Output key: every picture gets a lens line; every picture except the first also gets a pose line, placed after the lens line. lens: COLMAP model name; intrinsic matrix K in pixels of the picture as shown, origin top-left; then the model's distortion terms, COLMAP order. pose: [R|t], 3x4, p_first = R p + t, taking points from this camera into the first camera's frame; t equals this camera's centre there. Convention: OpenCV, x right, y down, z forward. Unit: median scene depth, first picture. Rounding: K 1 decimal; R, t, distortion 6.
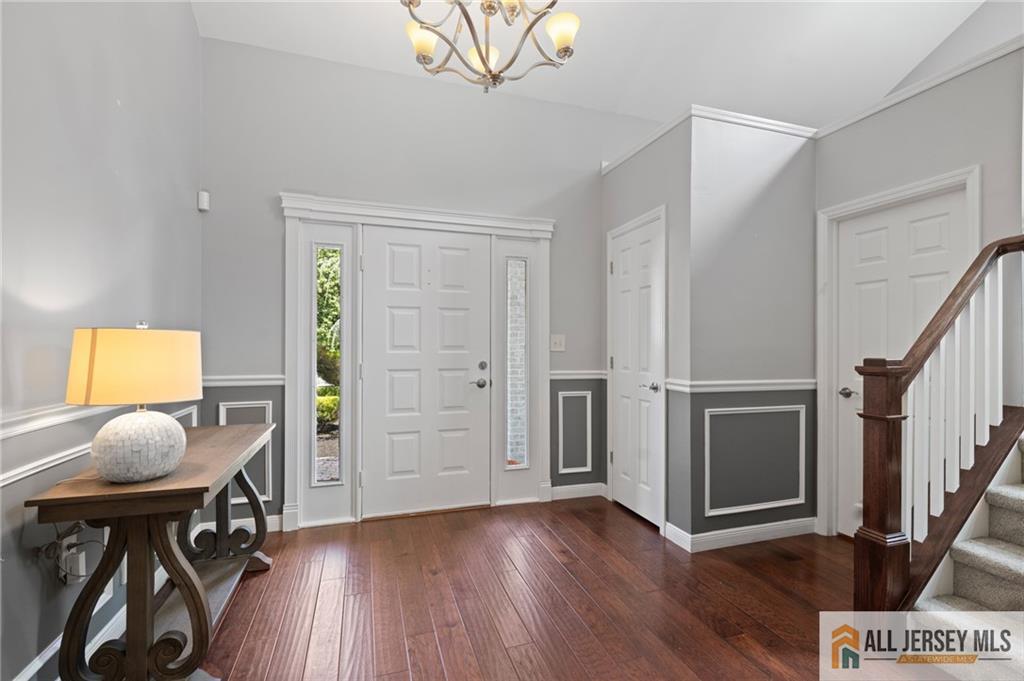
lens RADIAL K [[456.6, 0, 514.1], [0, 456.6, 340.1], [0, 0, 1]] dist [0.002952, 0.000004]
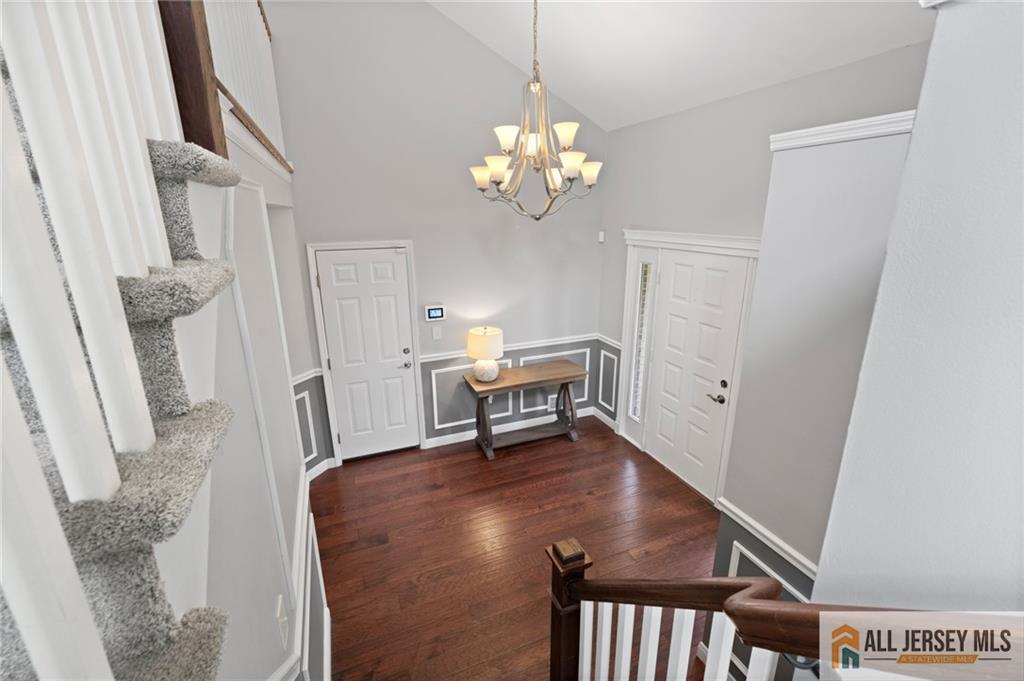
lens RADIAL K [[445.8, 0, 514.5], [0, 445.8, 341.3], [0, 0, 1]] dist [0.000536, -0.000508]
pose [[0.060641, 0.272030, -0.960376, 0.877578], [-0.001431, 0.962169, 0.272448, -0.323477], [0.998159, -0.015147, 0.058736, 0.473968]]
